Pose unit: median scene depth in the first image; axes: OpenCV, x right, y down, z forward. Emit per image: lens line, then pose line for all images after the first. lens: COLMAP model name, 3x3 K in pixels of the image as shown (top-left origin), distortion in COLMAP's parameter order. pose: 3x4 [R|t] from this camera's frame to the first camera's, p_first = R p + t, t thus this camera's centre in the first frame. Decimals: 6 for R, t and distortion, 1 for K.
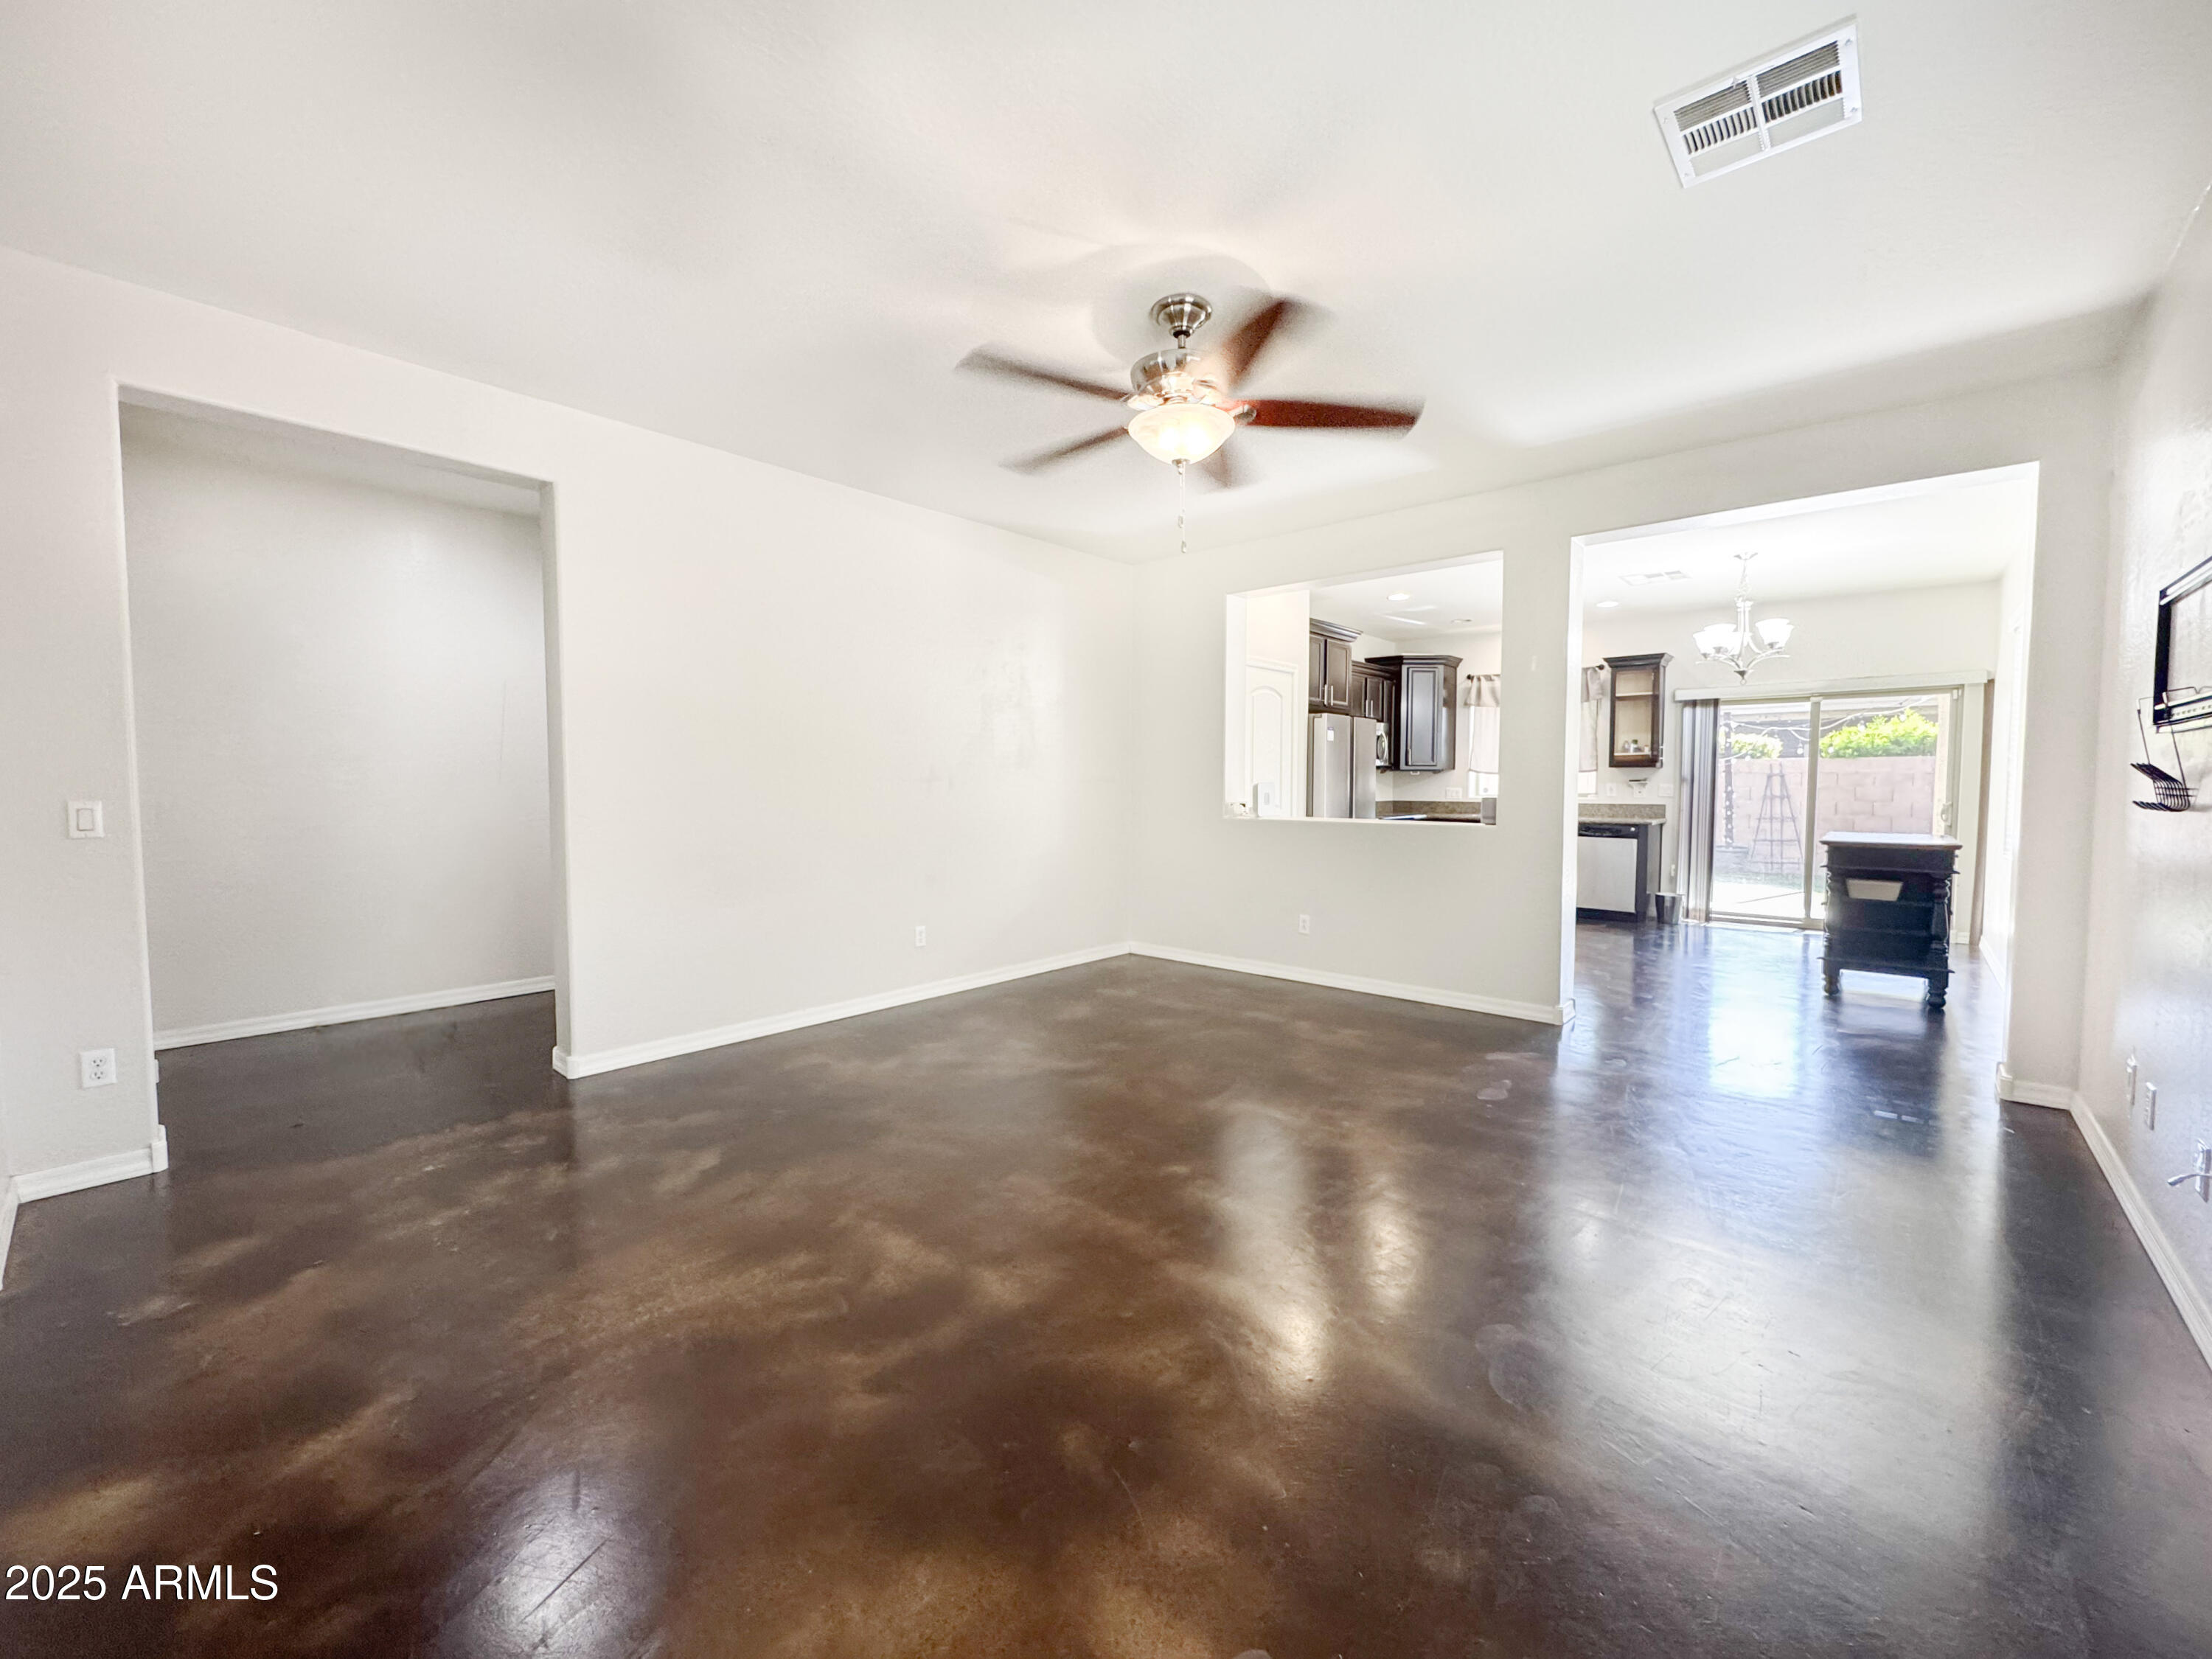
lens RADIAL K [[898.4, 0, 1095.0], [0, 898.4, 820.3], [0, 0, 1]] dist [-0.002715, 0.000047]
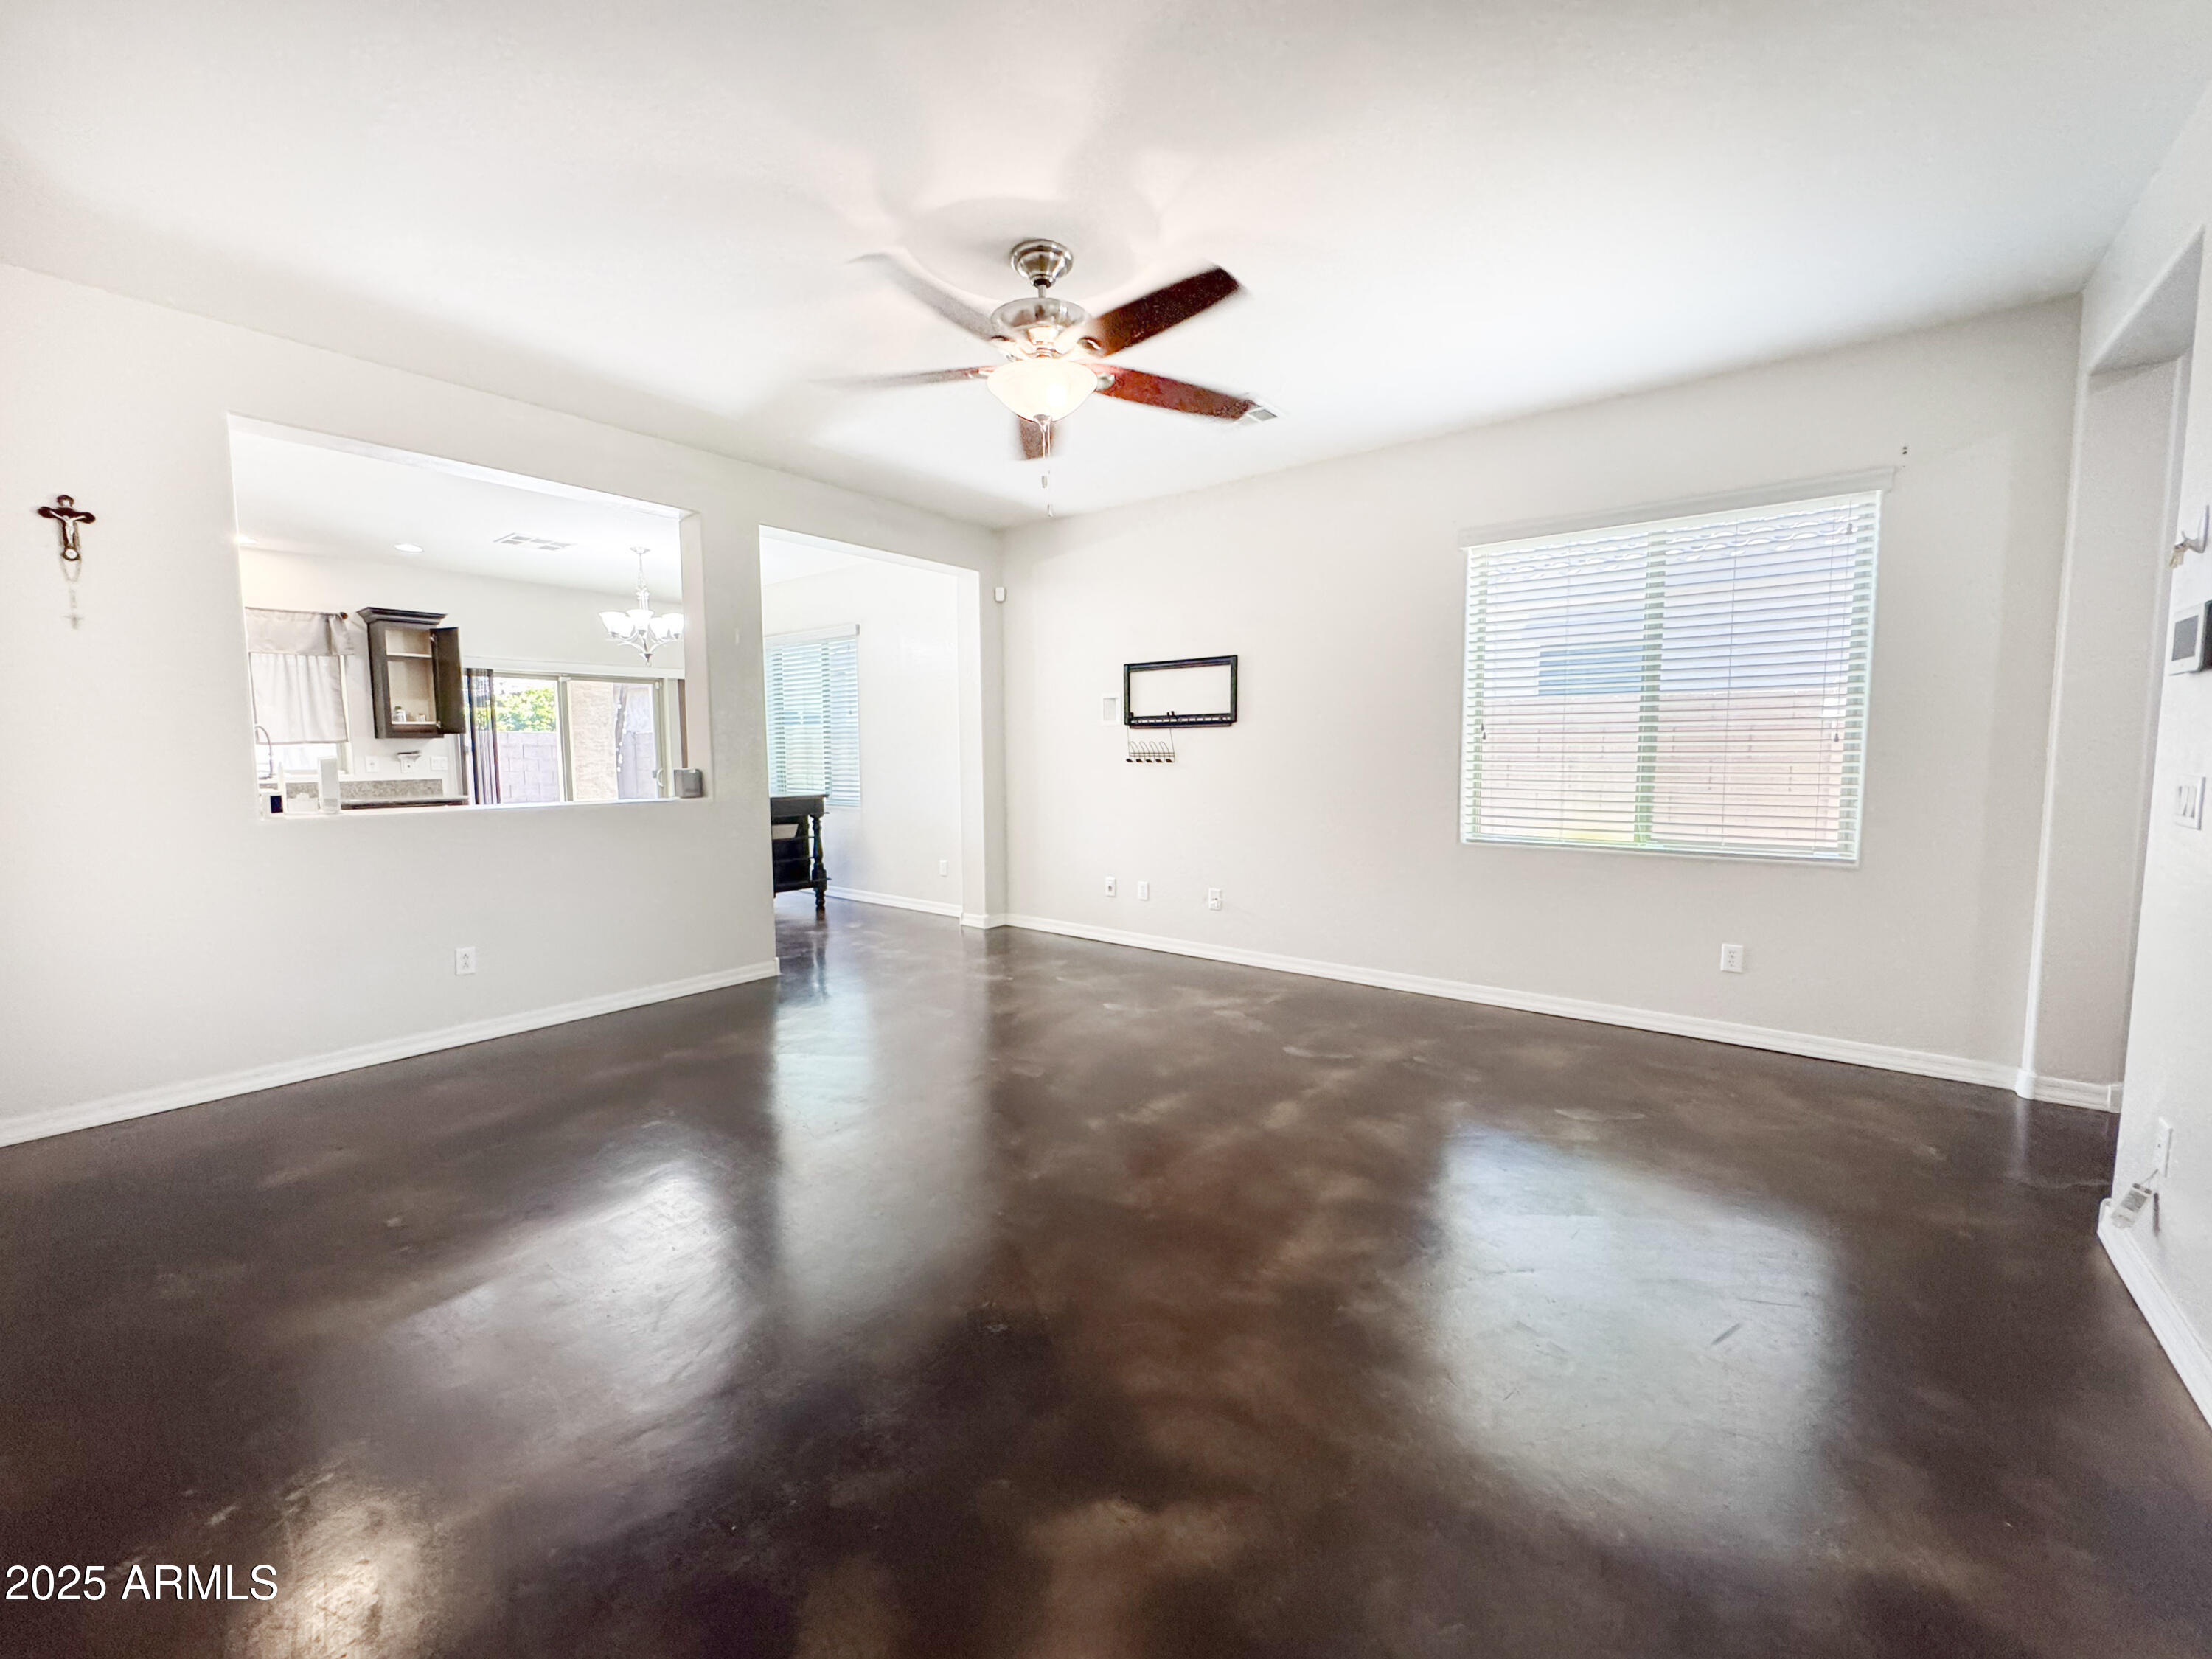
lens RADIAL K [[891.2, 0, 1104.1], [0, 891.2, 823.2], [0, 0, 1]] dist [-0.000460, -0.000207]
pose [[-0.063756, -0.080788, 0.994690, -0.331947], [0.049560, 0.995232, 0.084009, -0.015432], [-0.996734, 0.054652, -0.059448, 0.378190]]
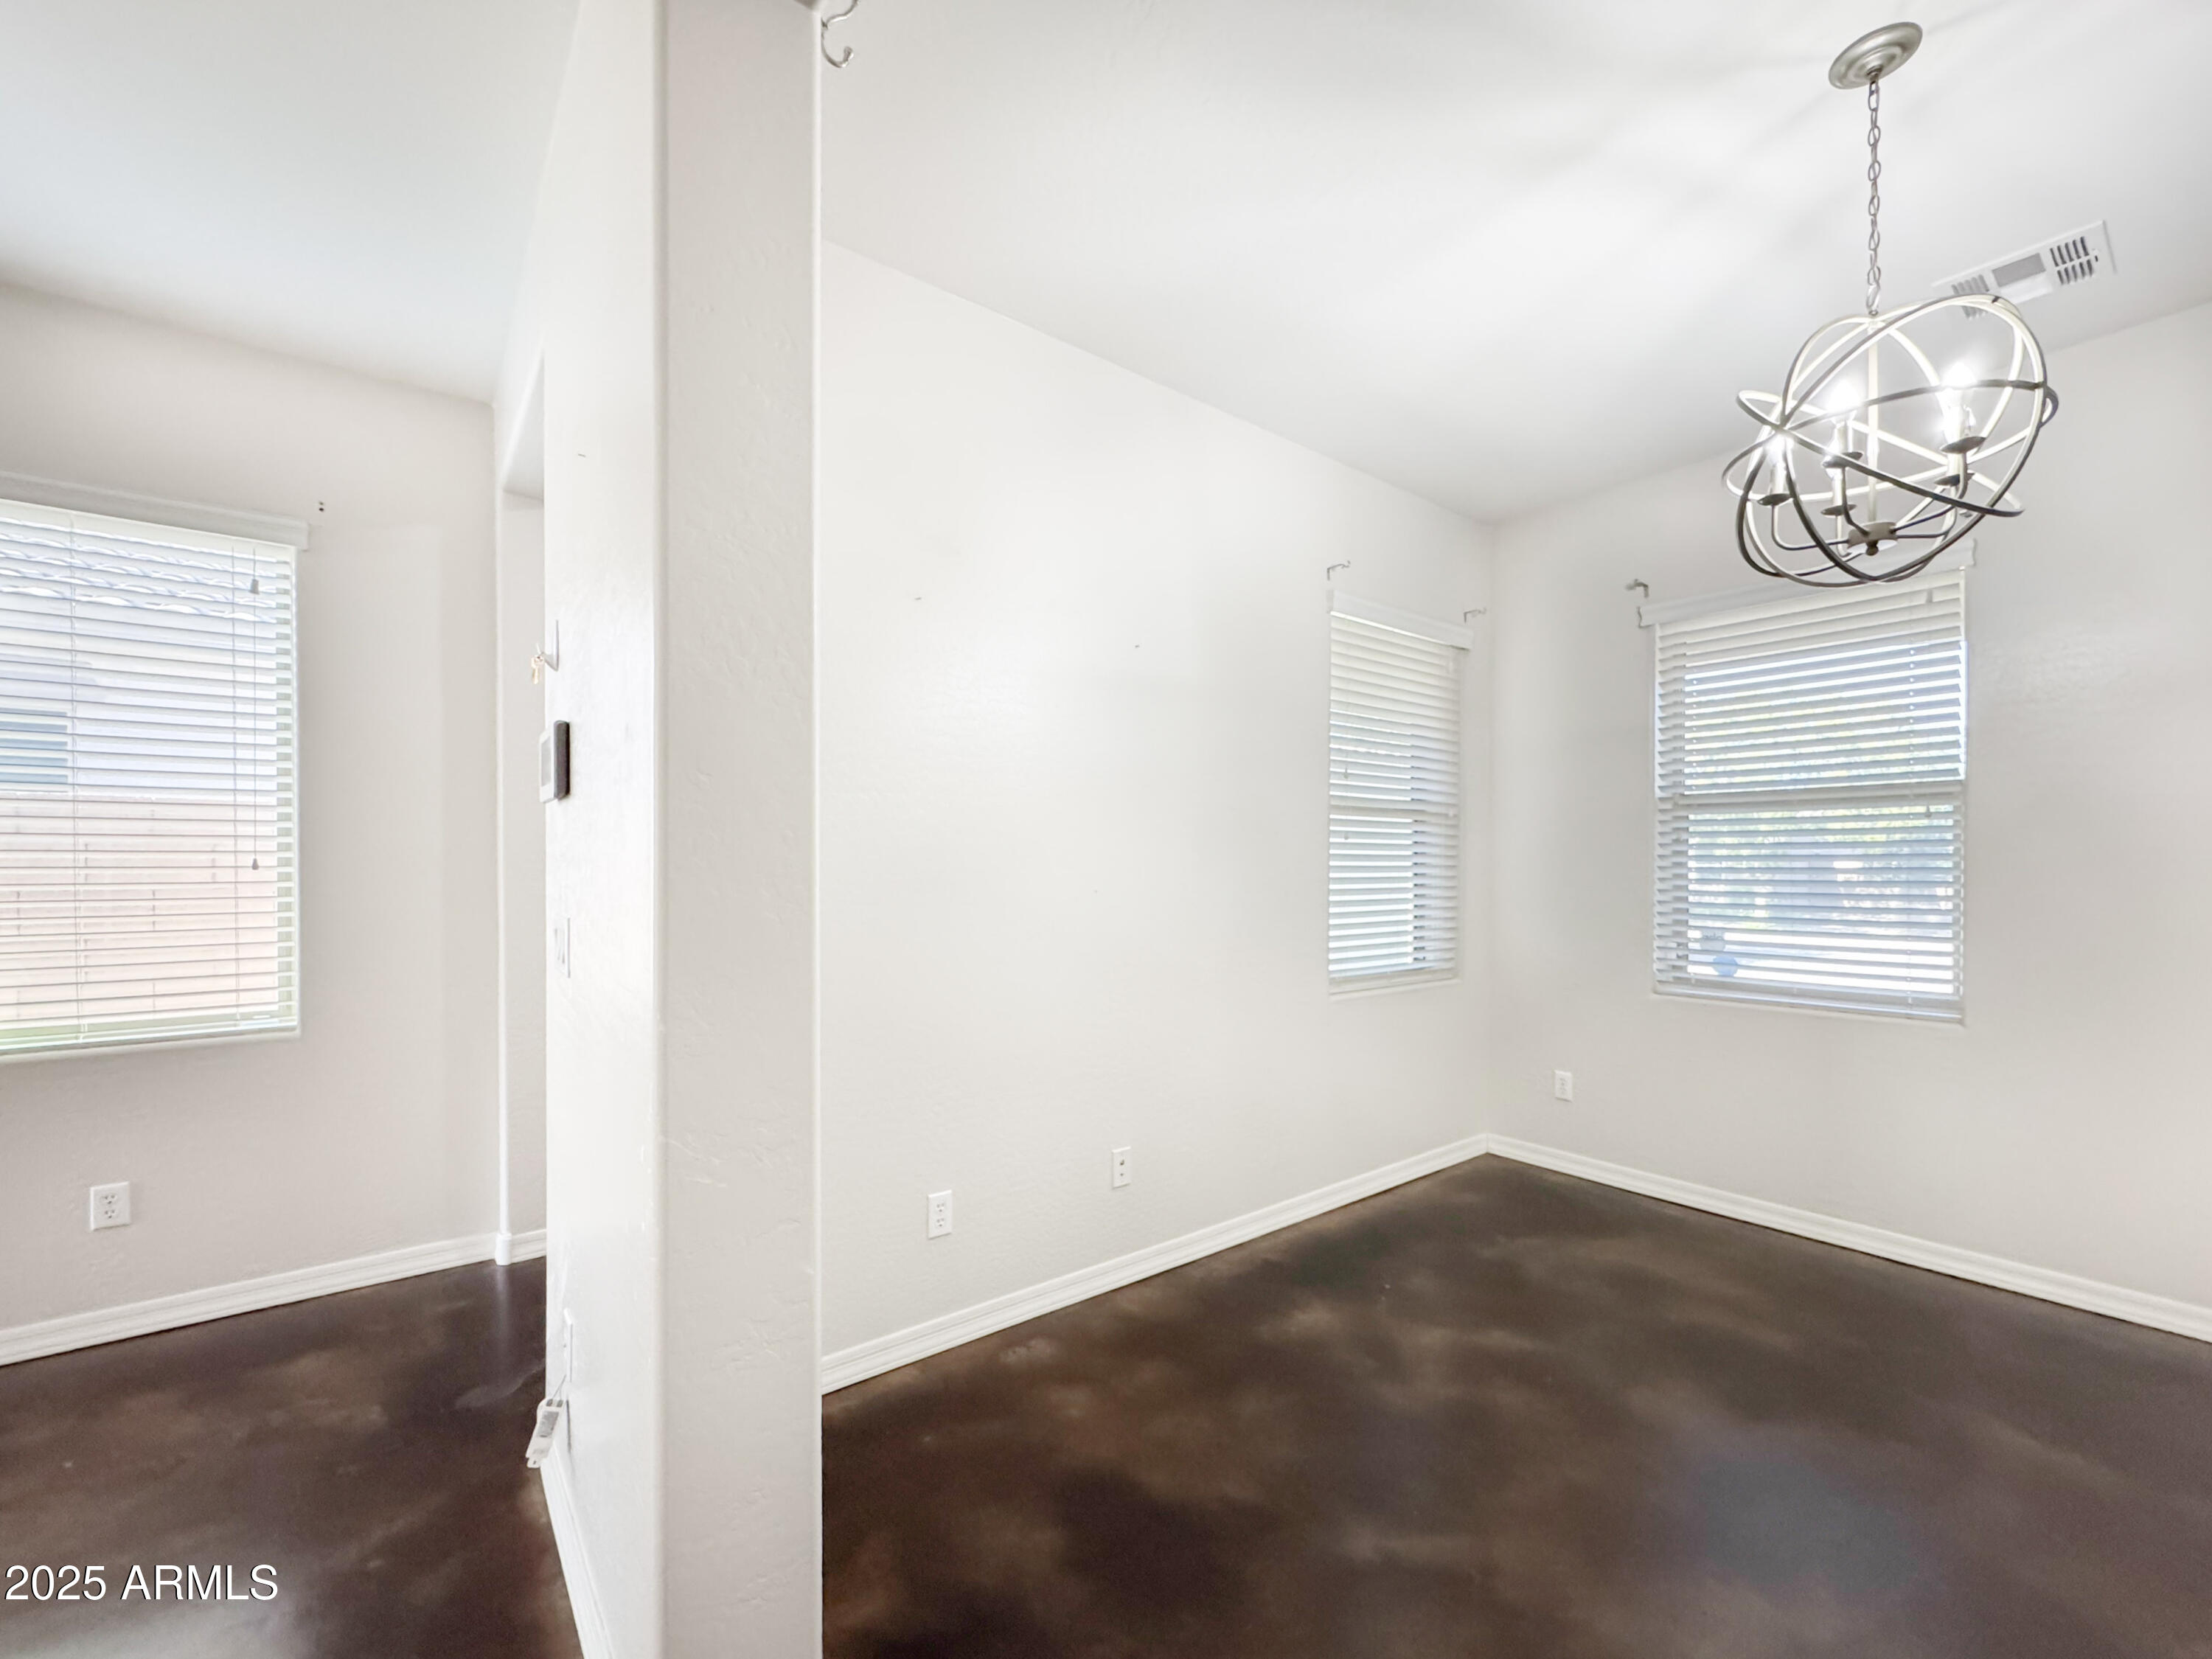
lens RADIAL K [[900.6, 0, 1108.2], [0, 900.6, 863.3], [0, 0, 1]] dist [-0.000237, 0.000059]
pose [[-0.983906, 0.002127, 0.178673, -0.277094], [0.010784, 0.998813, 0.047496, -0.015148], [-0.178360, 0.048659, -0.982761, 0.257040]]
